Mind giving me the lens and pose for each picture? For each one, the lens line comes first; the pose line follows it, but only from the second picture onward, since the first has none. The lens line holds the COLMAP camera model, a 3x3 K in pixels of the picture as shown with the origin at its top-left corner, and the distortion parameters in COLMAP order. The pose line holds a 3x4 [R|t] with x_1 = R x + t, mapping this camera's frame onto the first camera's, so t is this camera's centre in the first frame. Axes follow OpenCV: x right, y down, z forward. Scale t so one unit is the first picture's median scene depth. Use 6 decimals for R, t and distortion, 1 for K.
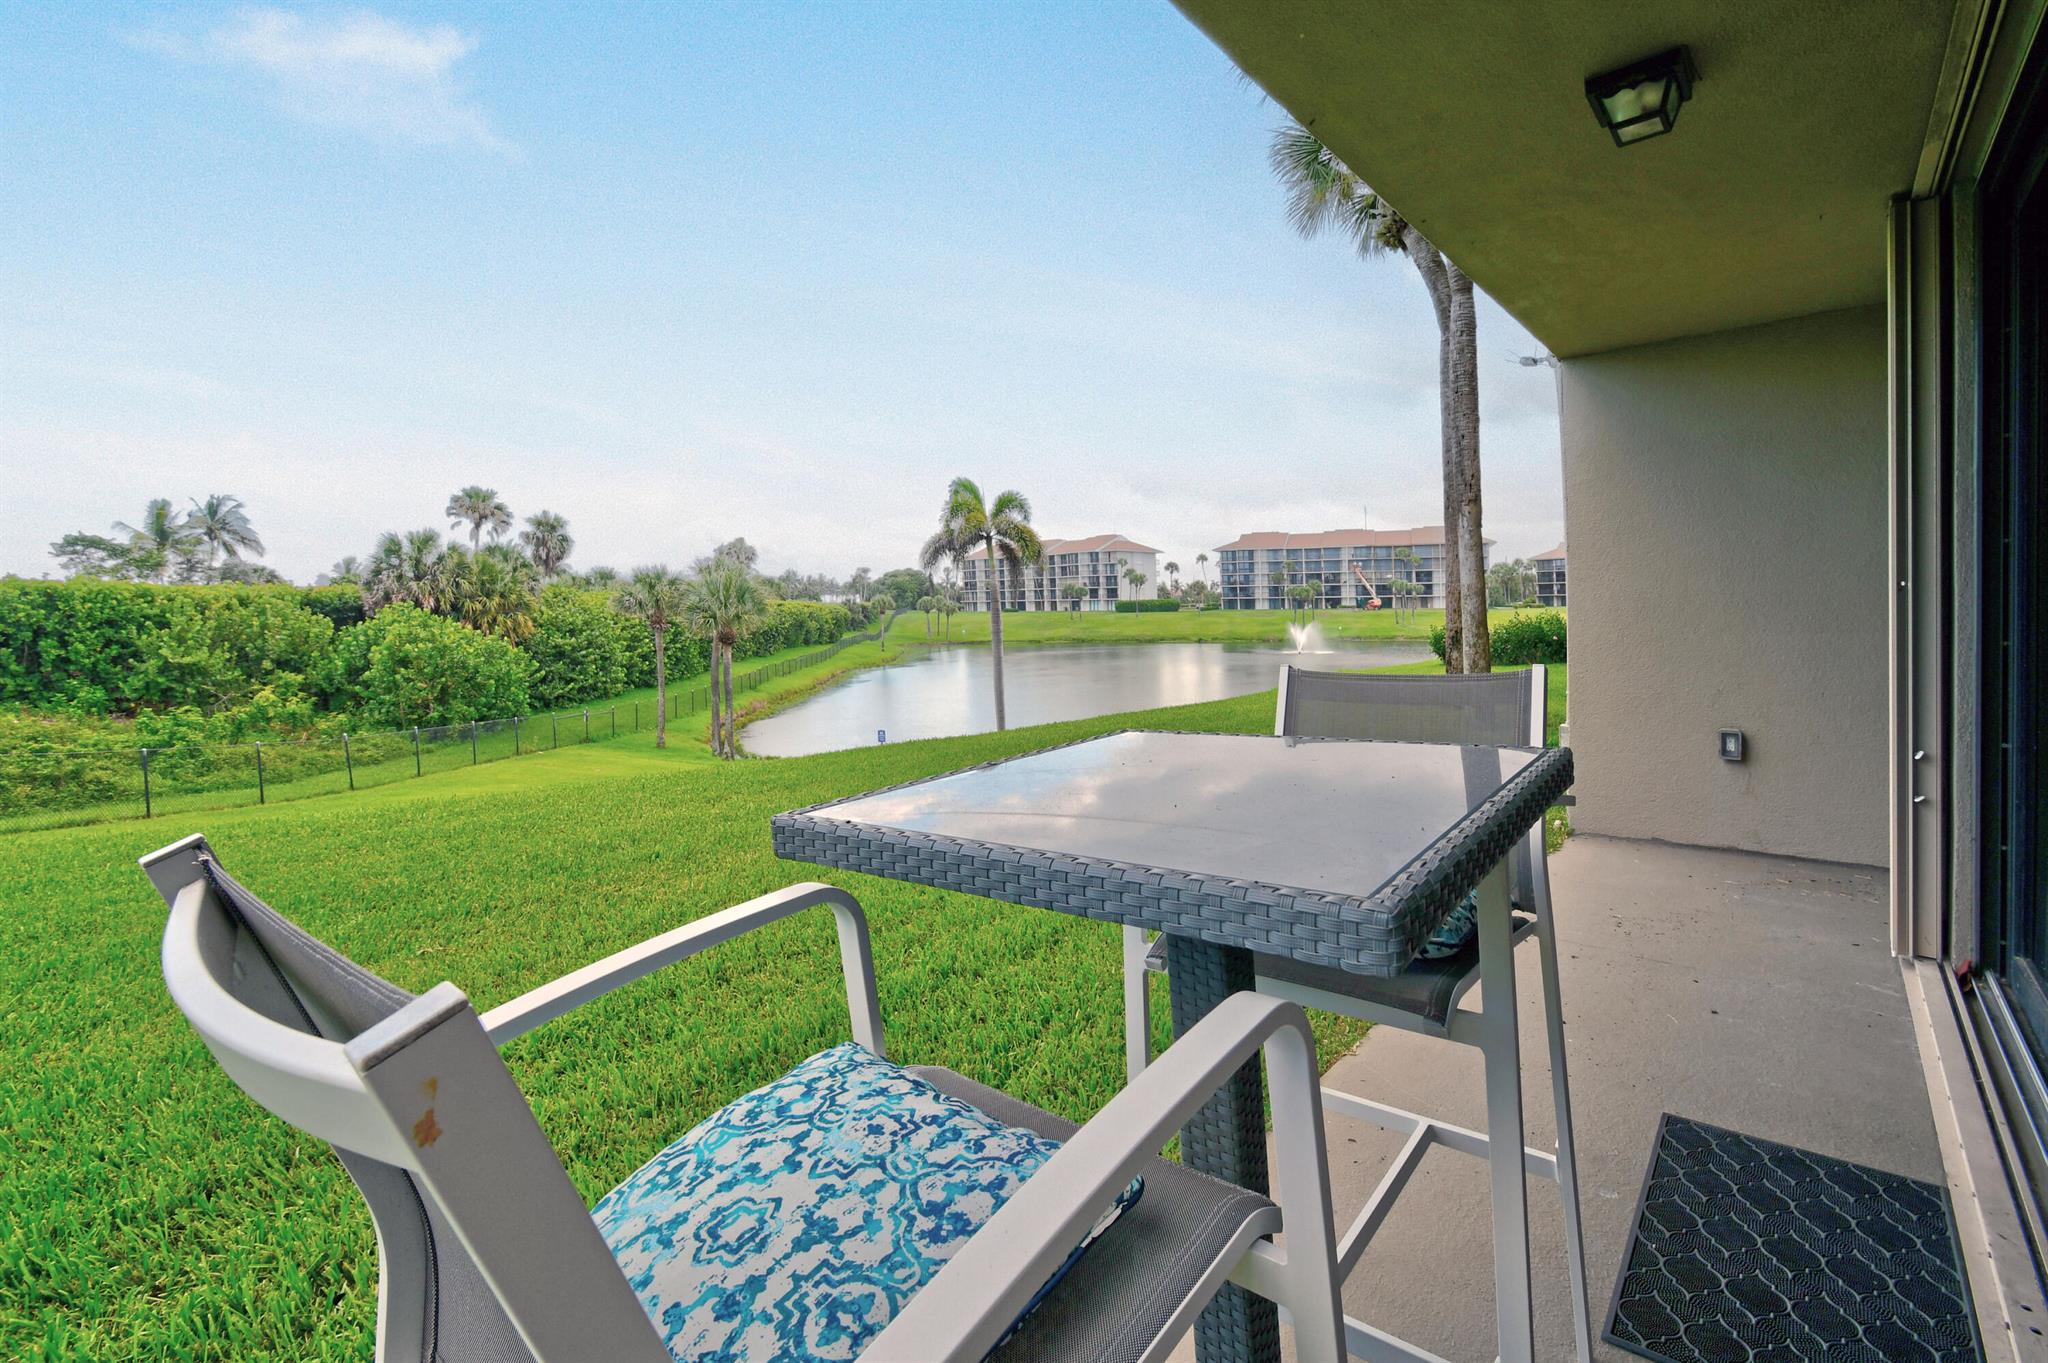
lens RADIAL K [[925.7, 0, 1110.0], [0, 925.7, 693.4], [0, 0, 1]] dist [0.011893, -0.006215]
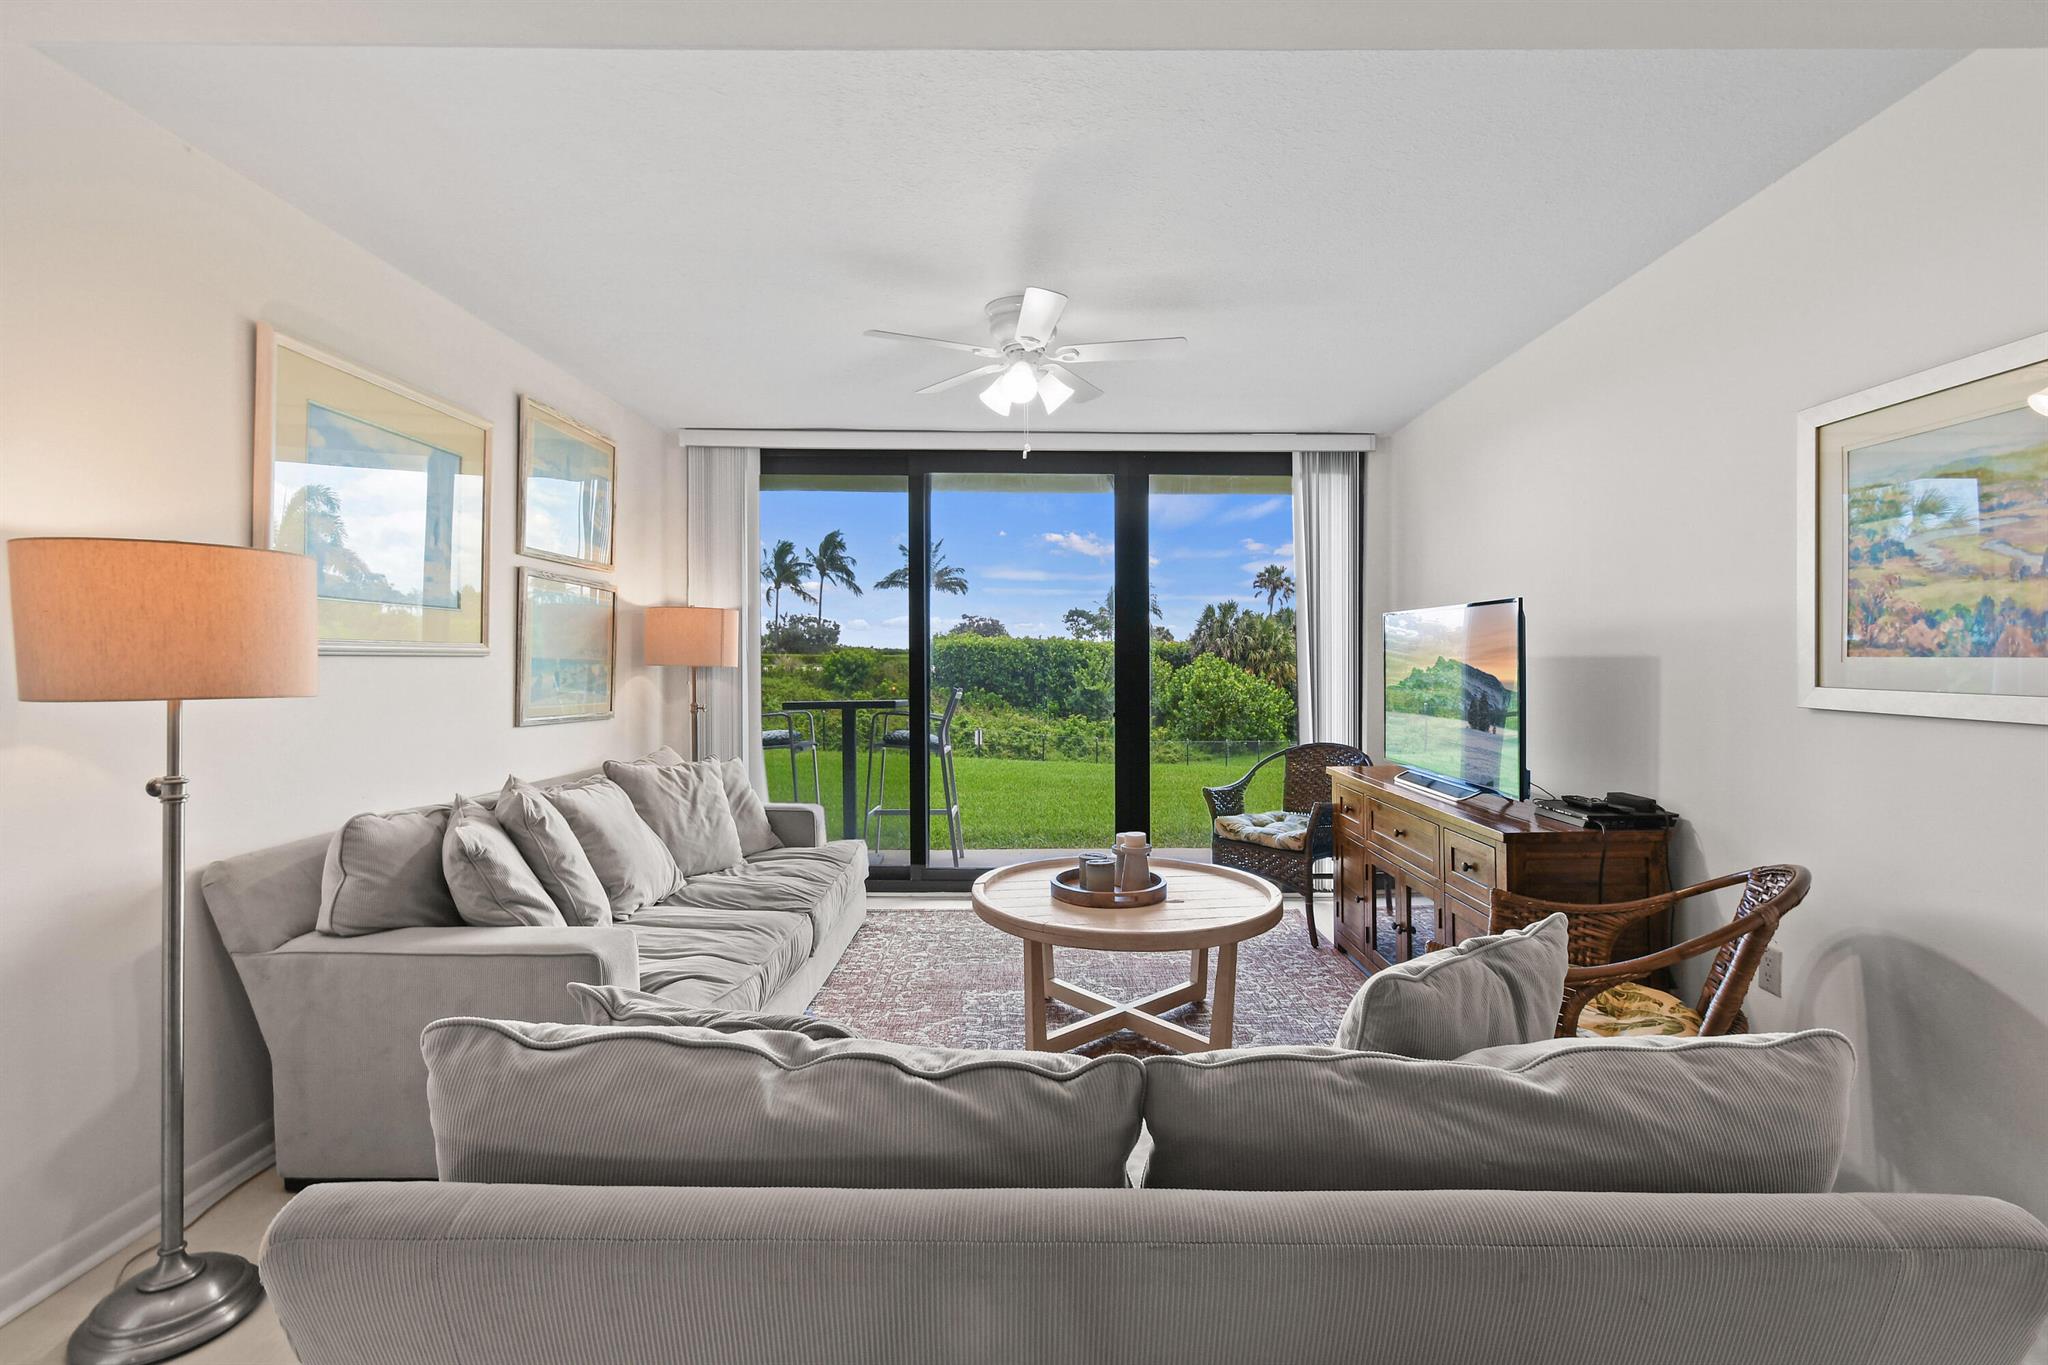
lens RADIAL K [[925.7, 0, 1049.0], [0, 925.7, 658.8], [0, 0, 1]] dist [0.011893, -0.006215]
pose [[0.639500, 0.011633, -0.768703, 0.096846], [-0.083486, 0.995023, -0.054396, 0.004011], [0.764244, 0.098963, 0.637289, -0.039804]]
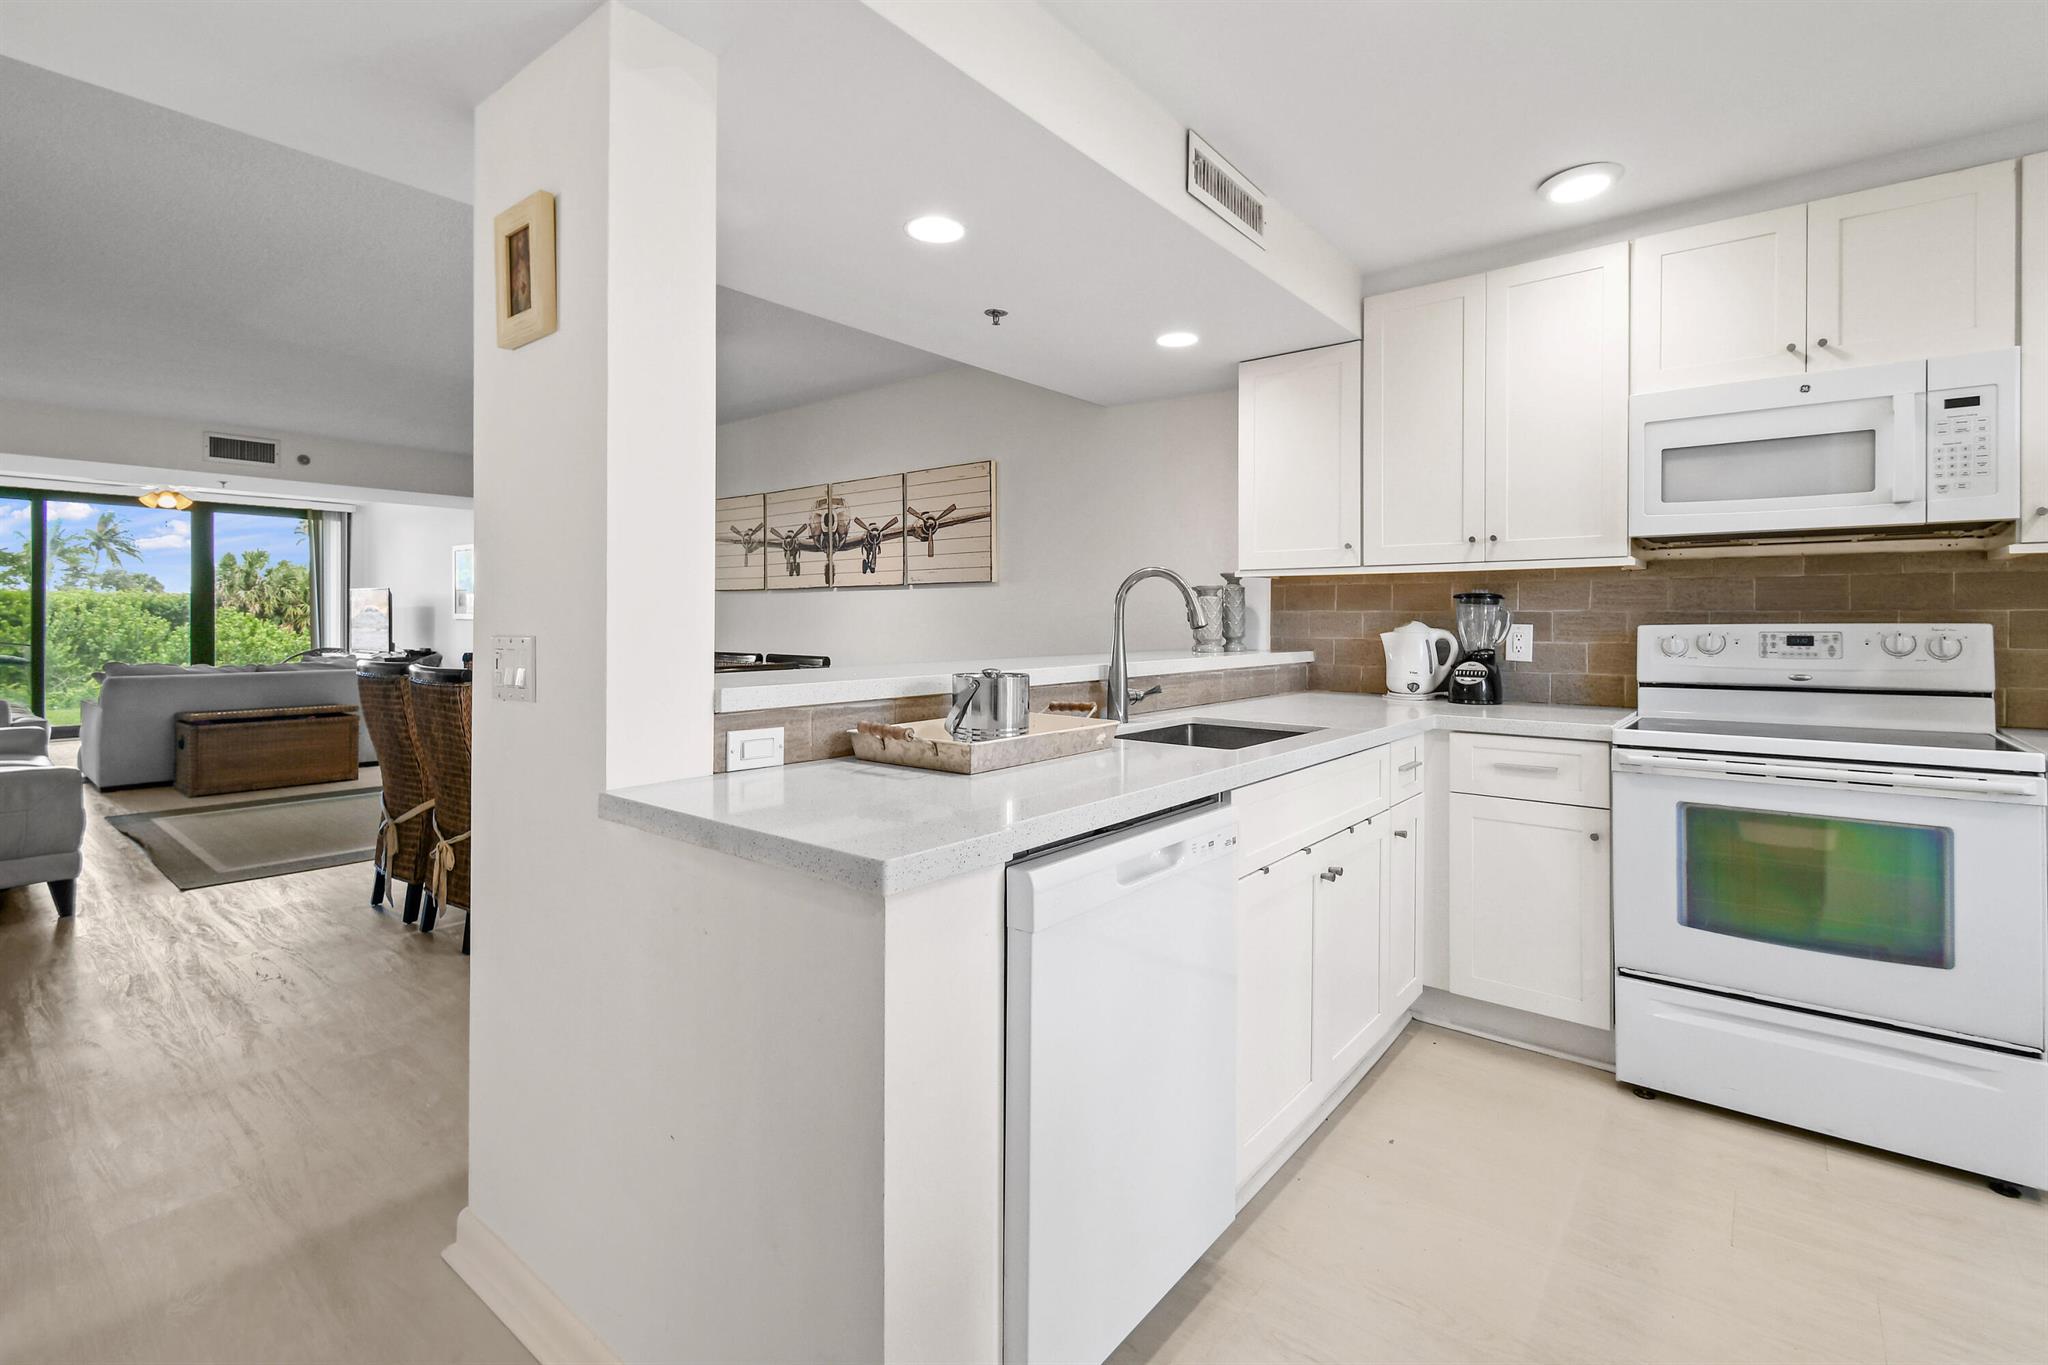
lens RADIAL K [[925.7, 0, 1035.1], [0, 925.7, 625.6], [0, 0, 1]] dist [0.011893, -0.006215]
pose [[0.999845, 0.011789, 0.013104, 0.173492], [-0.010577, 0.995980, -0.088950, 0.014137], [-0.014100, 0.088798, 0.995950, -0.136638]]
